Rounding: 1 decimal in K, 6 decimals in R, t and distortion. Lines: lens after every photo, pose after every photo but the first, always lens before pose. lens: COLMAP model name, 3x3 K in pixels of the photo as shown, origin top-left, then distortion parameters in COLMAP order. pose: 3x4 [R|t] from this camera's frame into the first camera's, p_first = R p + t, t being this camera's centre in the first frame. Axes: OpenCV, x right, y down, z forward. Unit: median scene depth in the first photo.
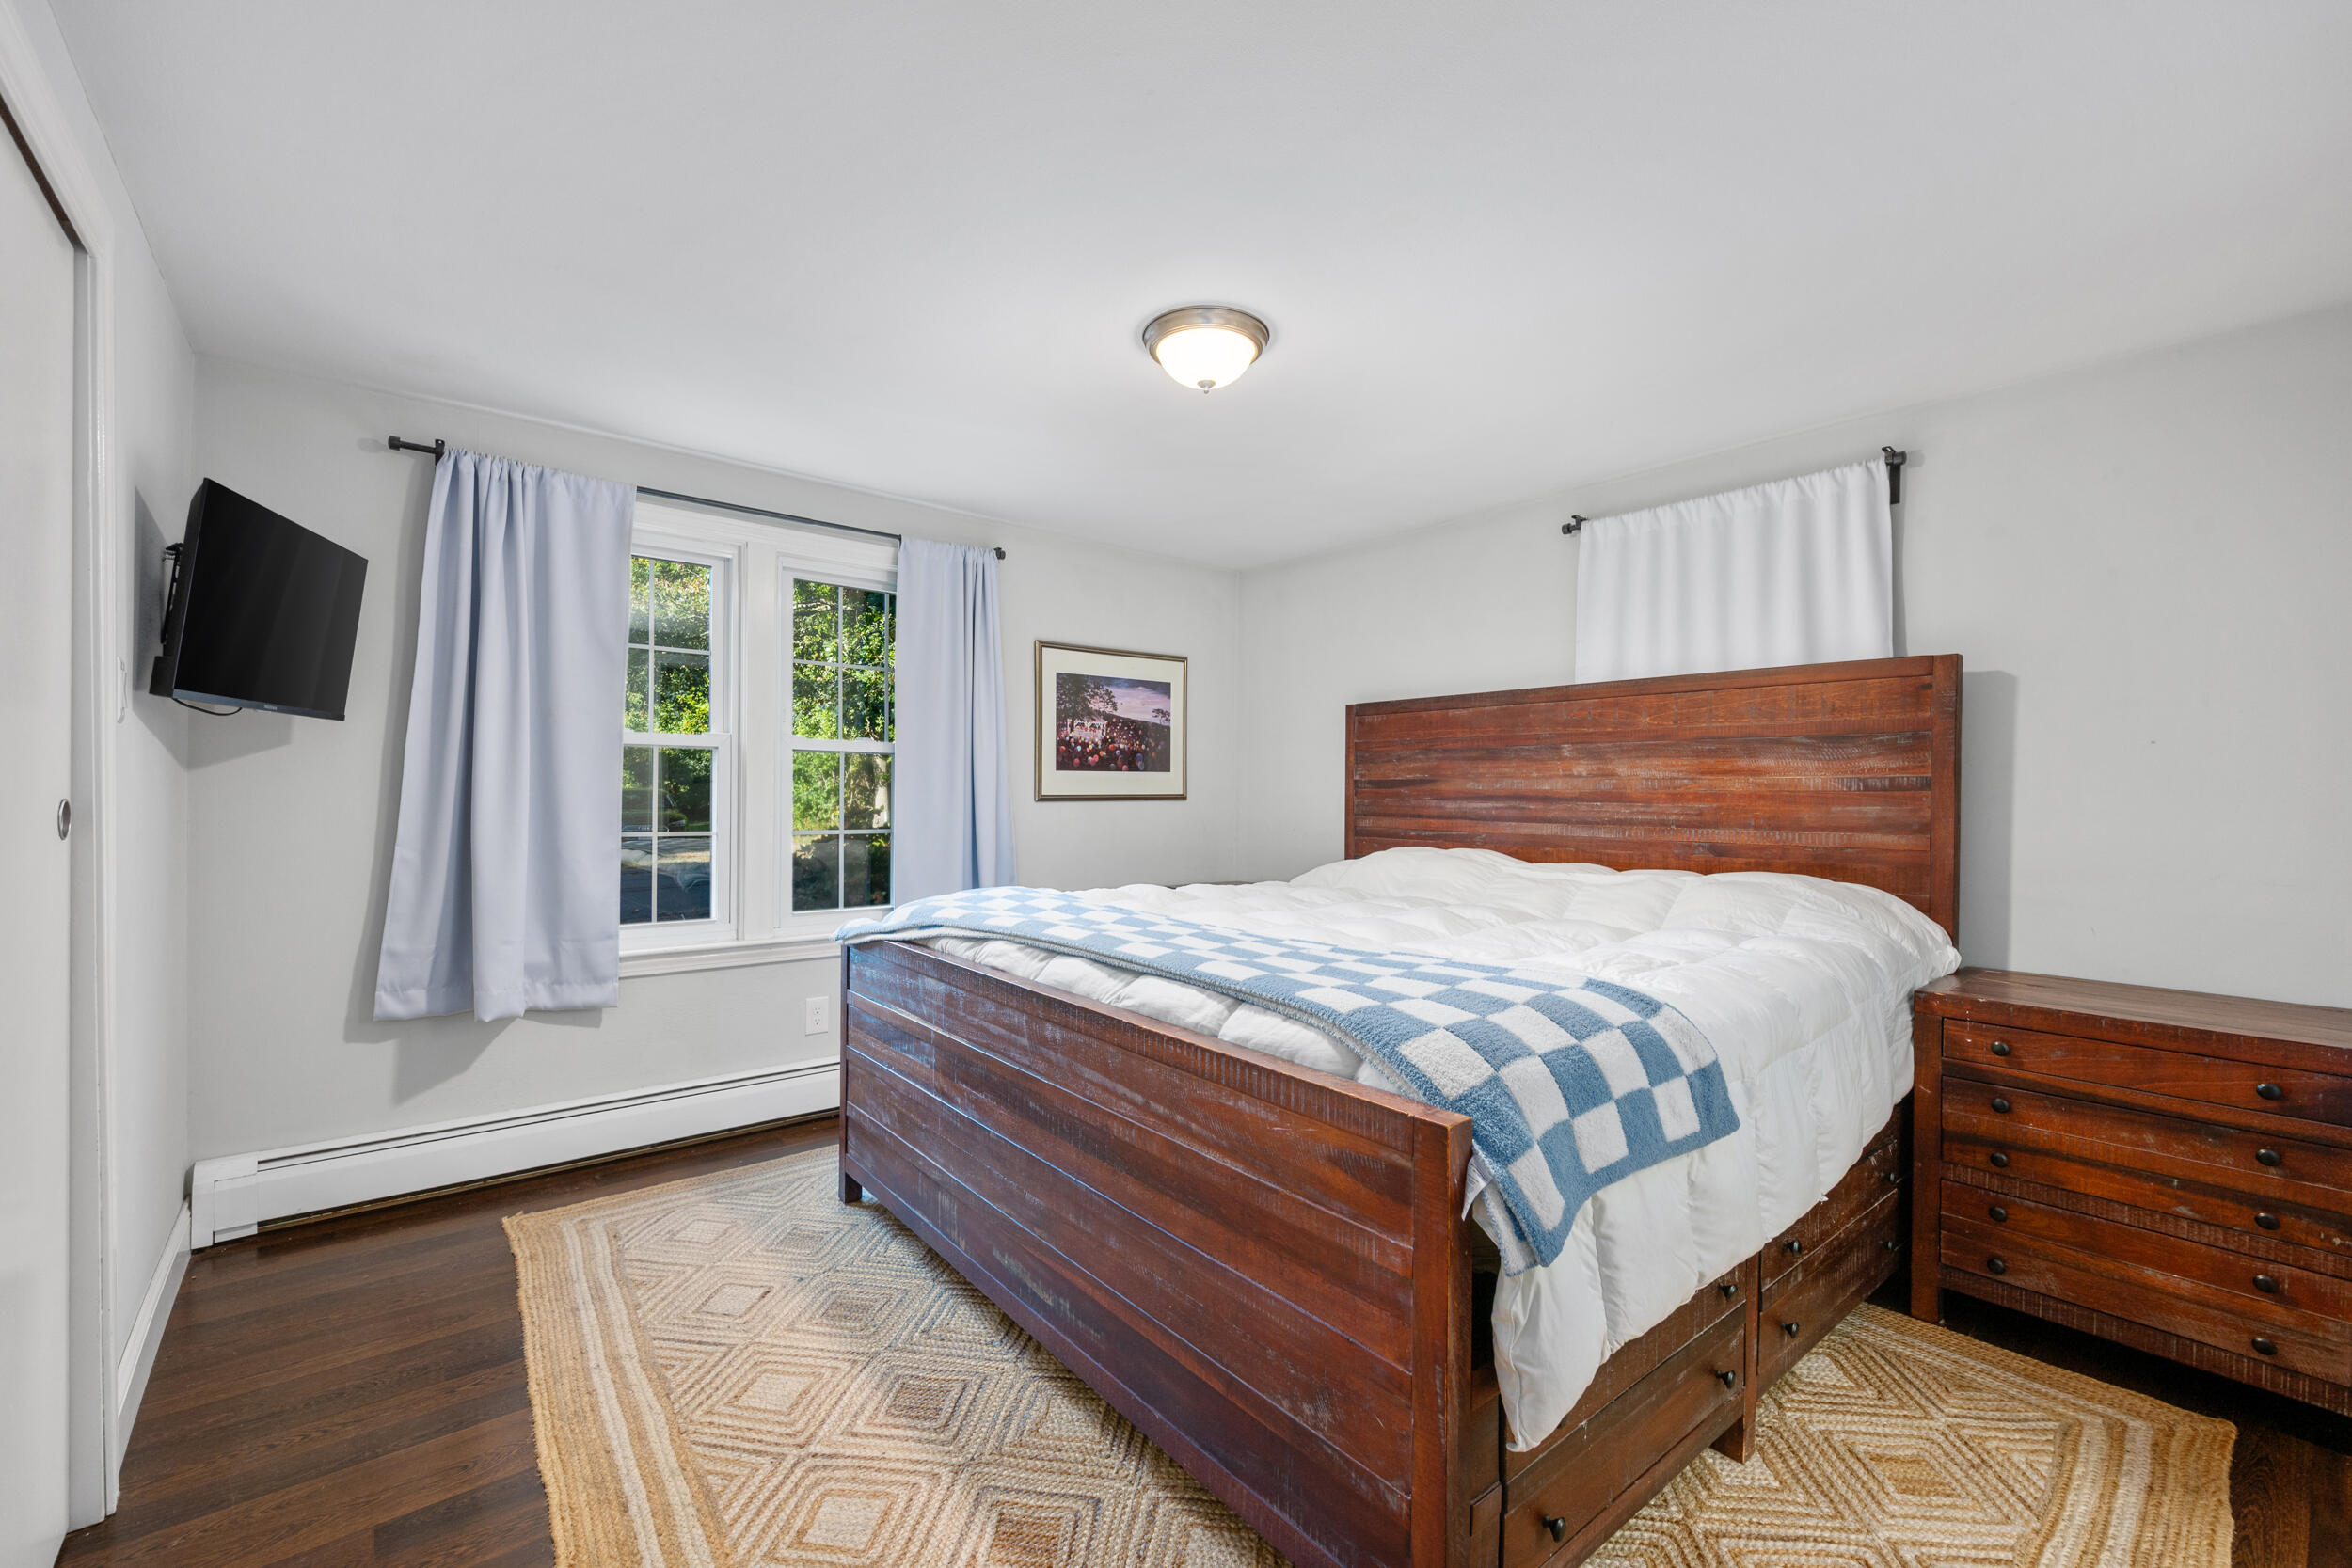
lens RADIAL K [[1001.6, 0, 1194.9], [0, 1001.6, 797.1], [0, 0, 1]] dist [0.000592, 0.000846]
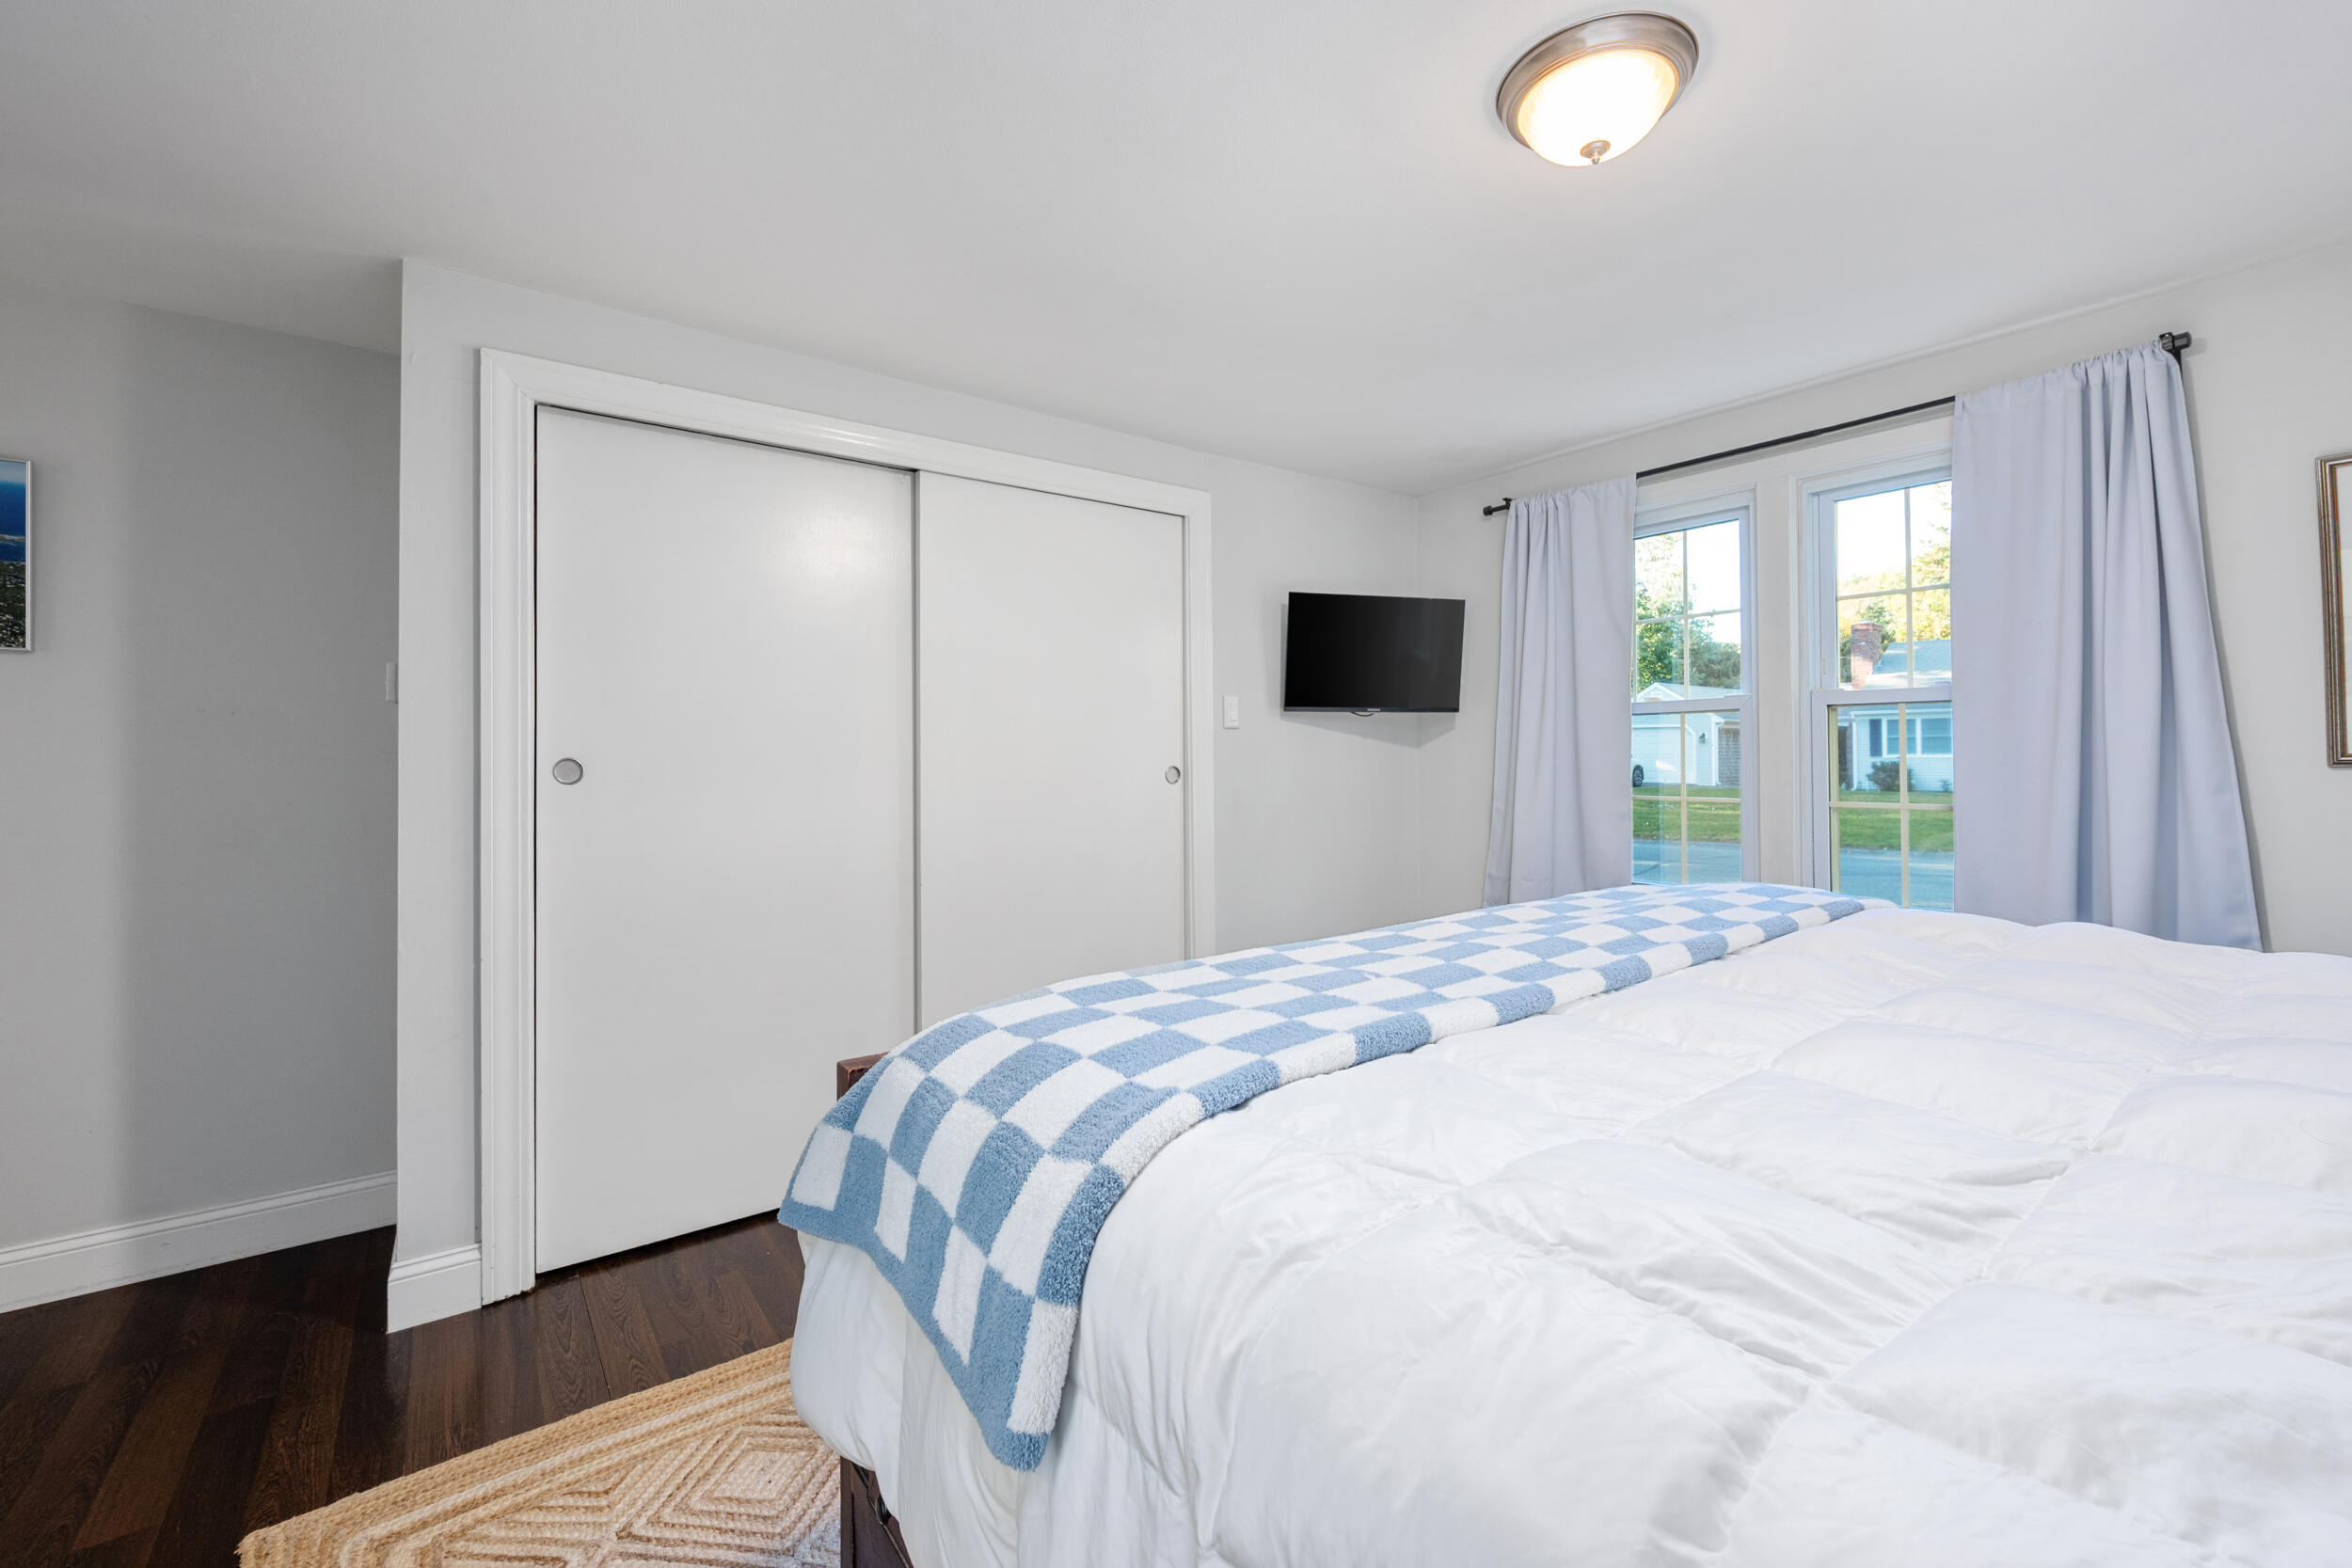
lens RADIAL K [[958.7, 0, 1182.0], [0, 958.7, 766.4], [0, 0, 1]] dist [0.000031, -0.000001]
pose [[-0.059895, 0.002712, -0.998201, 0.550524], [0.007851, 0.999967, 0.002245, 0.000696], [0.998174, -0.007702, -0.059914, 0.619030]]
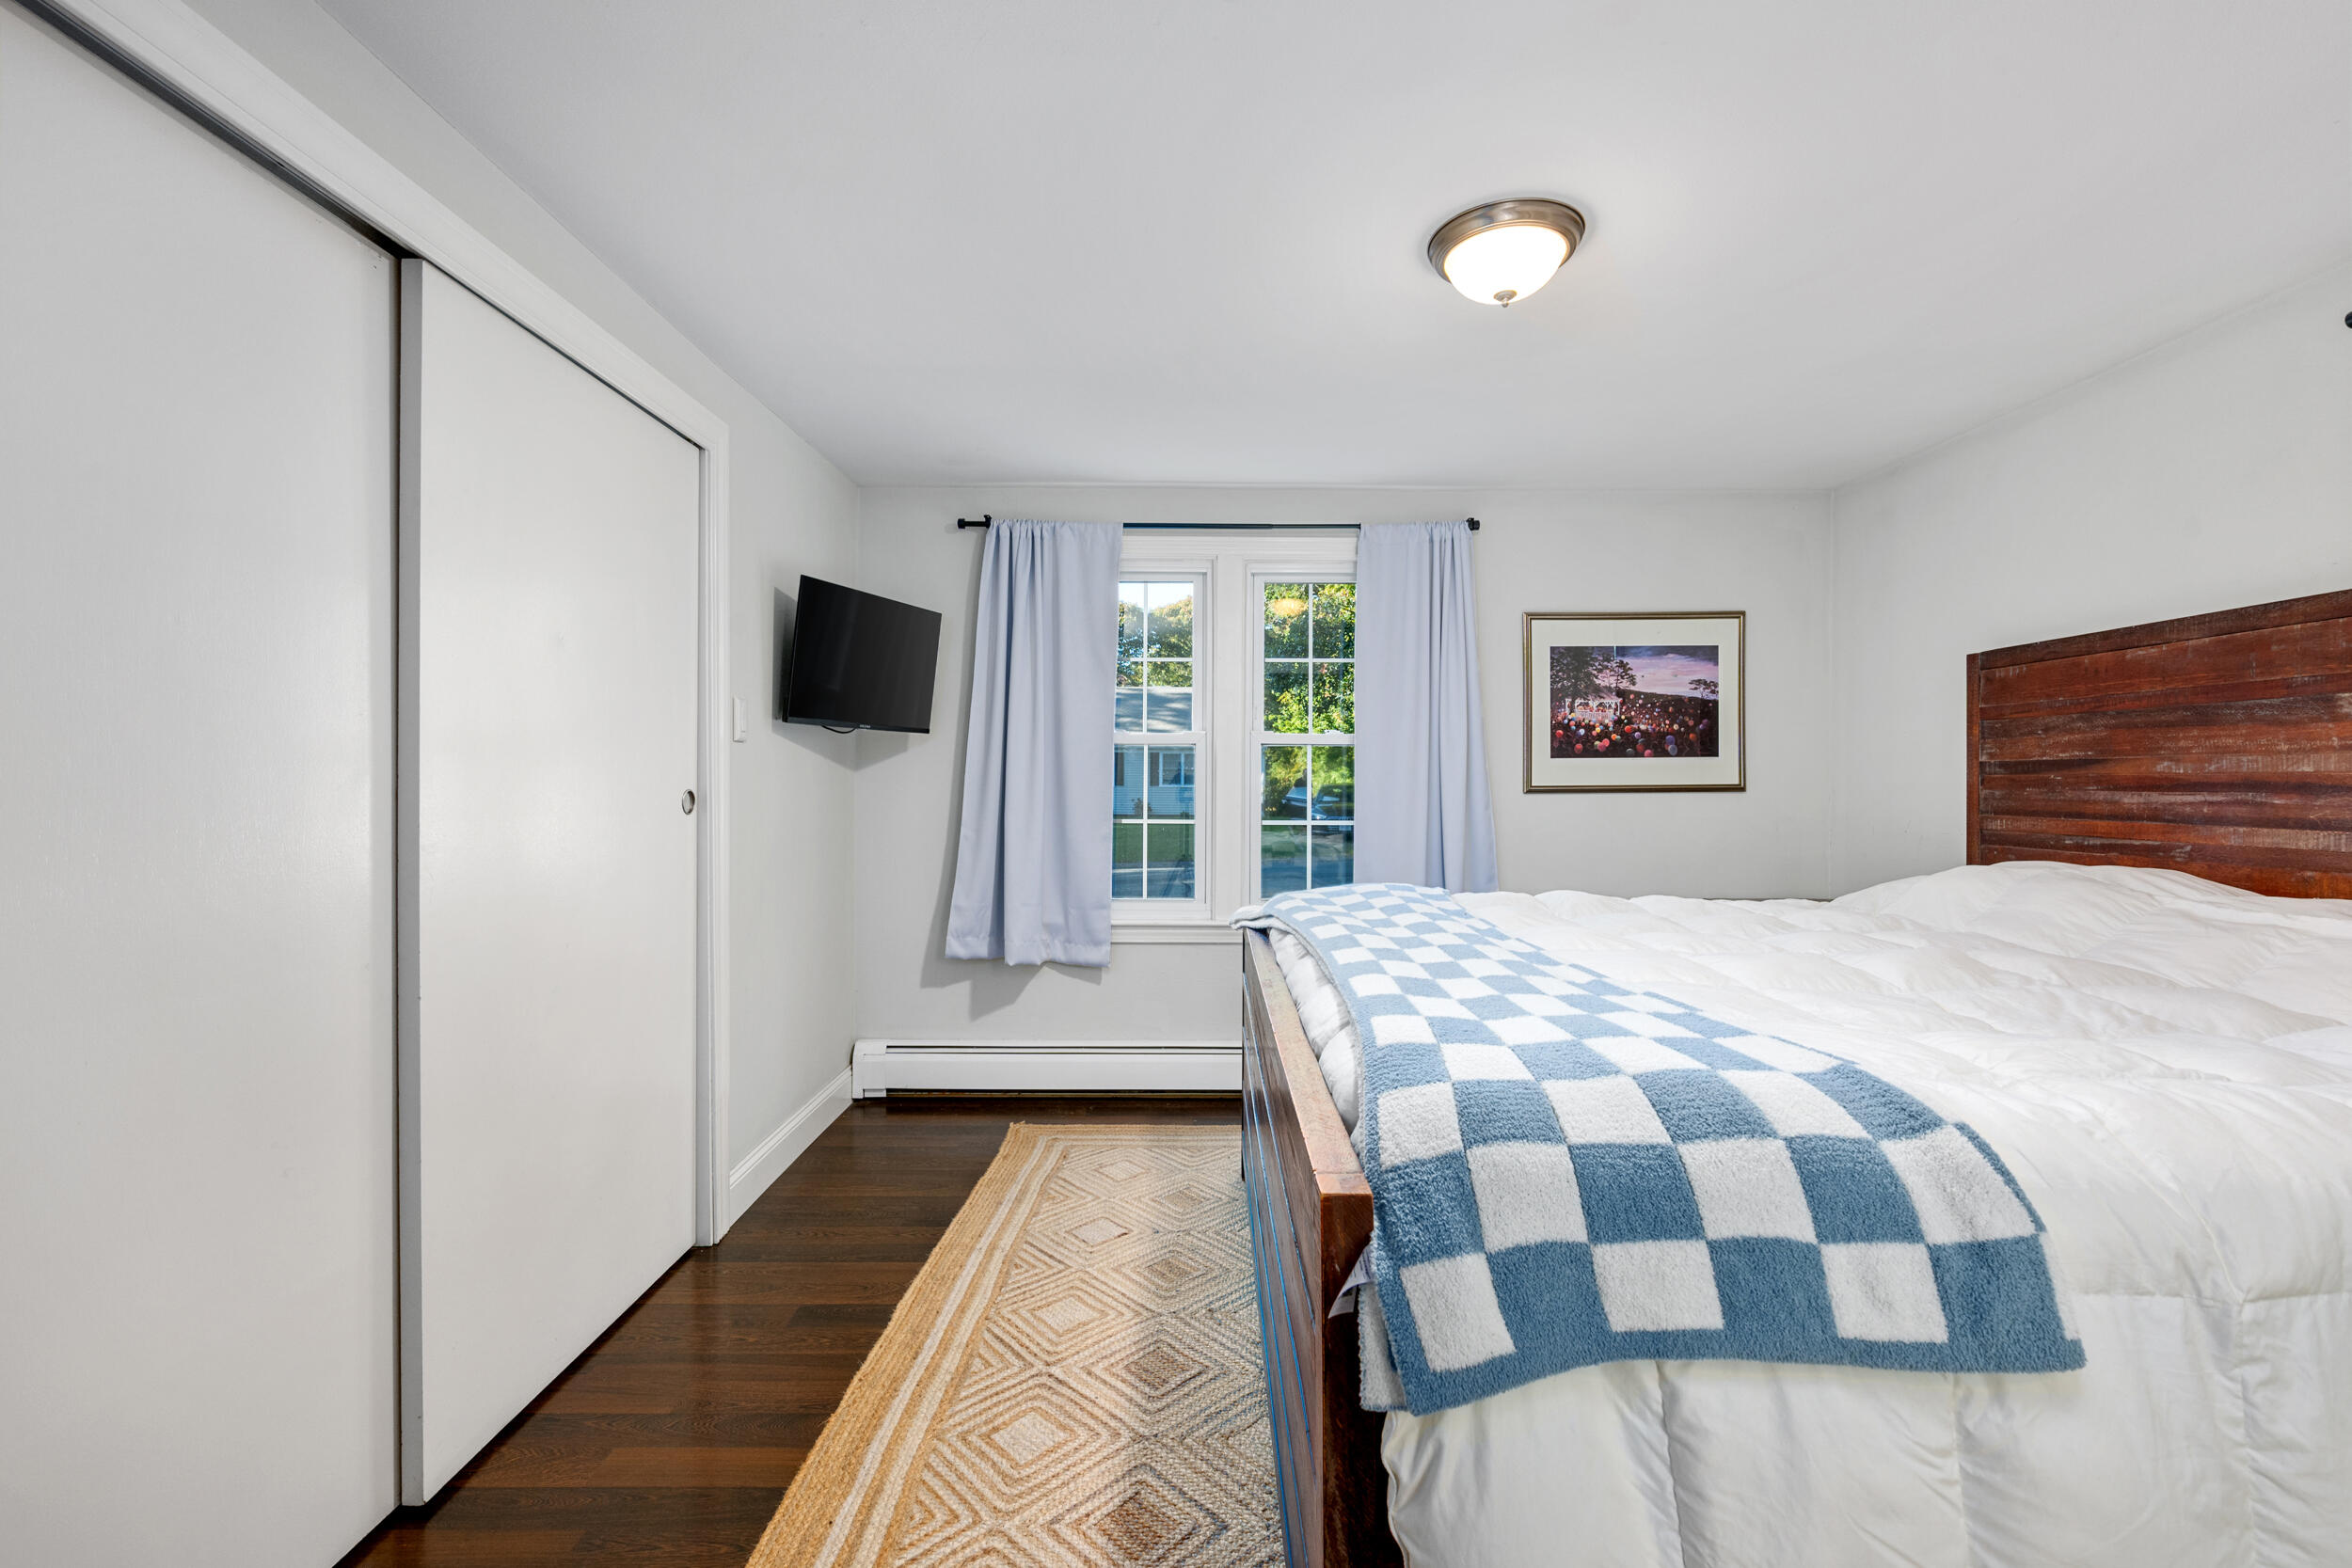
lens RADIAL K [[1043.9, 0, 1168.0], [0, 1043.9, 788.3], [0, 0, 1]] dist [0.002229, 0.000360]
pose [[0.757079, -0.003798, -0.653313, 0.298342], [0.001251, 0.999990, -0.004364, 0.004771], [0.653322, 0.002486, 0.757076, 0.125298]]
